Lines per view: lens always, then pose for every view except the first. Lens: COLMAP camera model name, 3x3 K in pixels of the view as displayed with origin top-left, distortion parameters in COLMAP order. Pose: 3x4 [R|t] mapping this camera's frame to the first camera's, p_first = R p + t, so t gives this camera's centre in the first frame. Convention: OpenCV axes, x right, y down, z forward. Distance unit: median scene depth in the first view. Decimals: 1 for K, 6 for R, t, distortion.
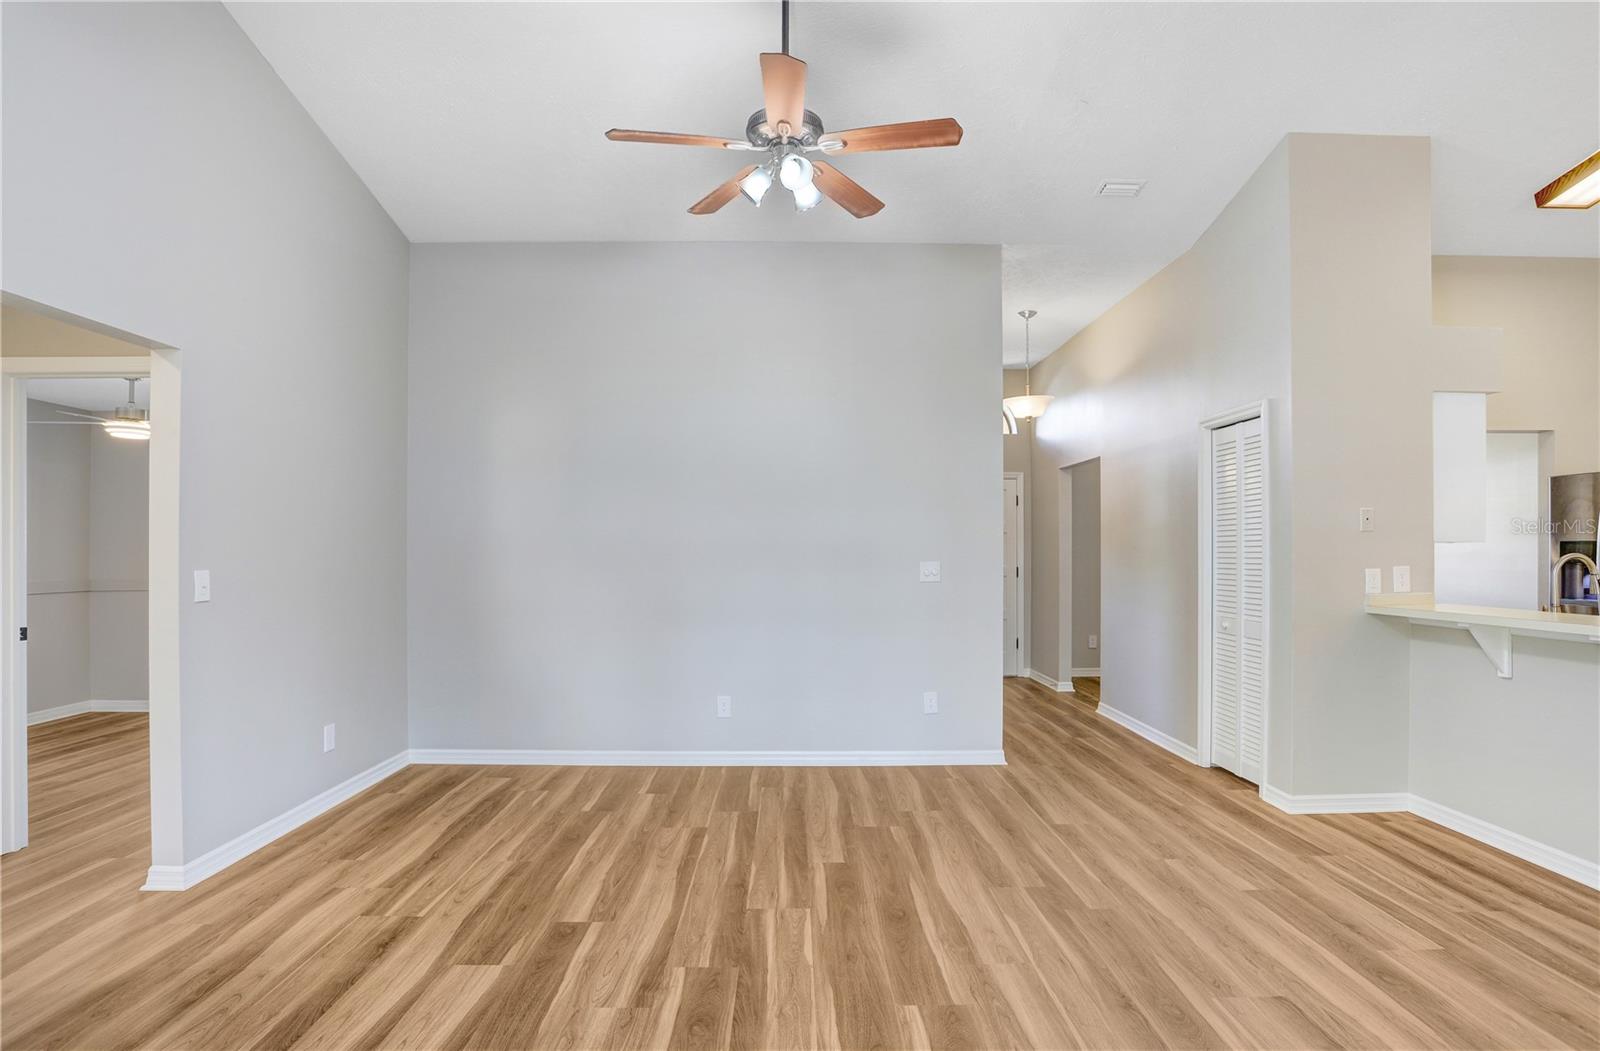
lens RADIAL K [[817.6, 0, 807.9], [0, 817.6, 537.6], [0, 0, 1]] dist [-0.054227, 0.019143]
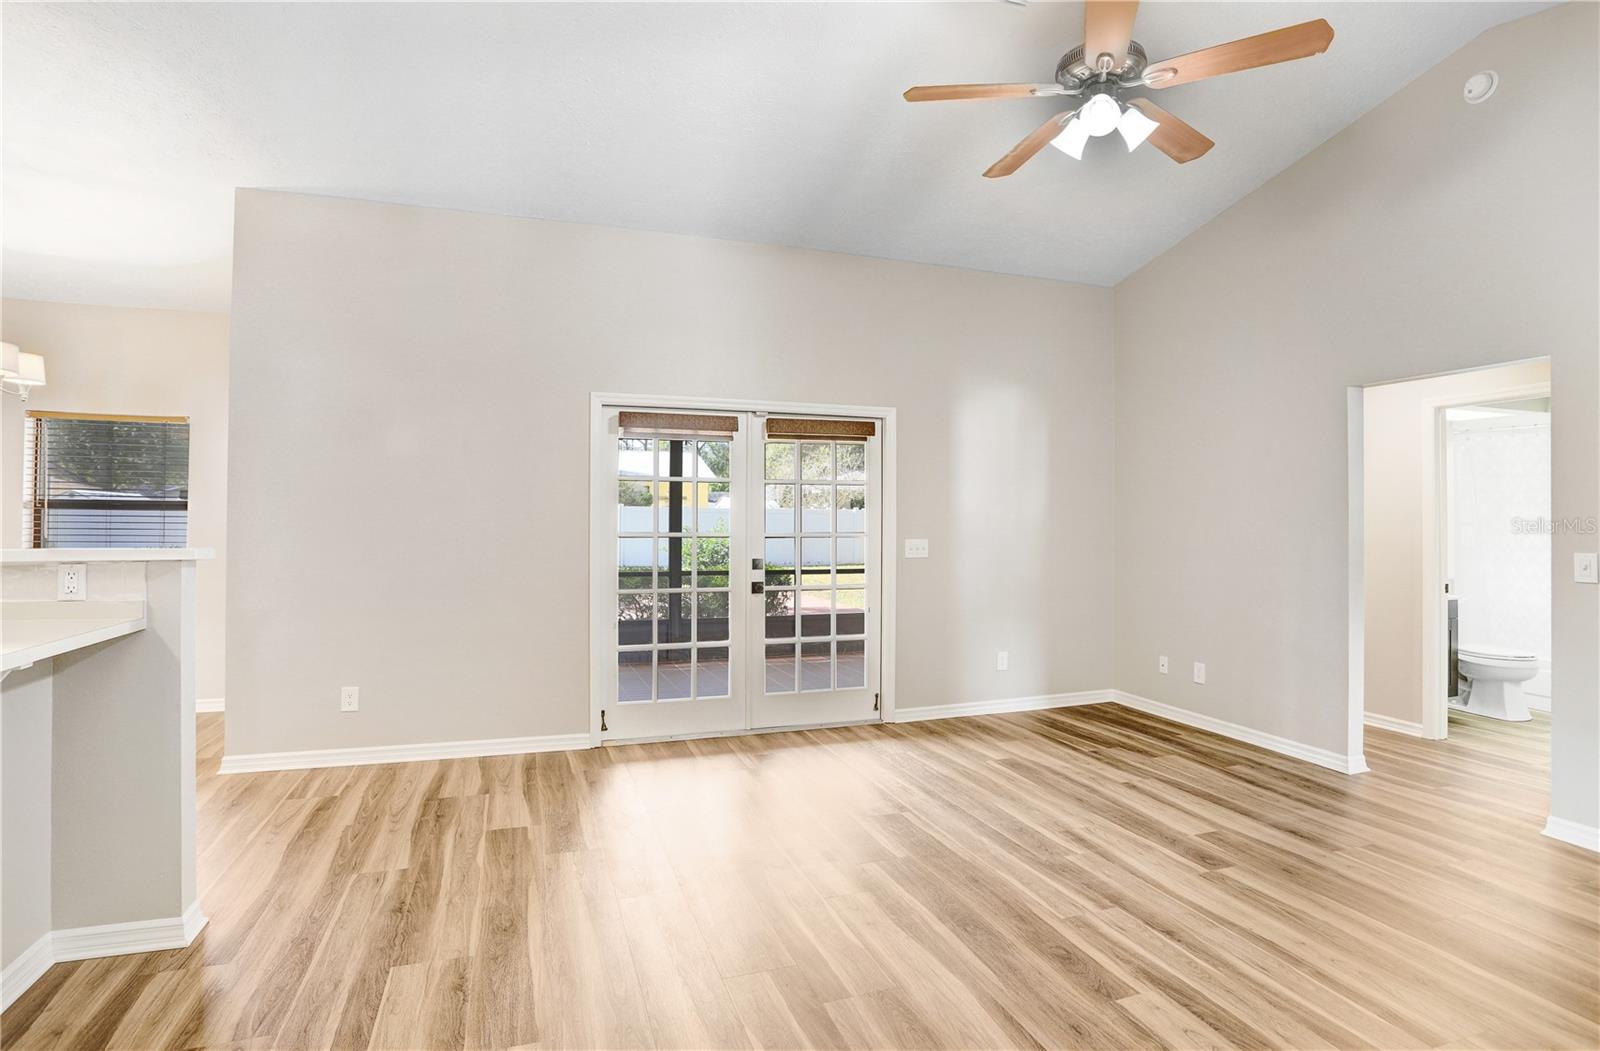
lens RADIAL K [[806.3, 0, 790.8], [0, 806.3, 514.9], [0, 0, 1]] dist [-0.043400, 0.001323]
pose [[-0.954787, -0.006586, -0.297216, 0.445513], [0.000729, 0.999700, -0.024495, 0.016920], [0.297288, -0.023605, -0.954496, 1.397211]]
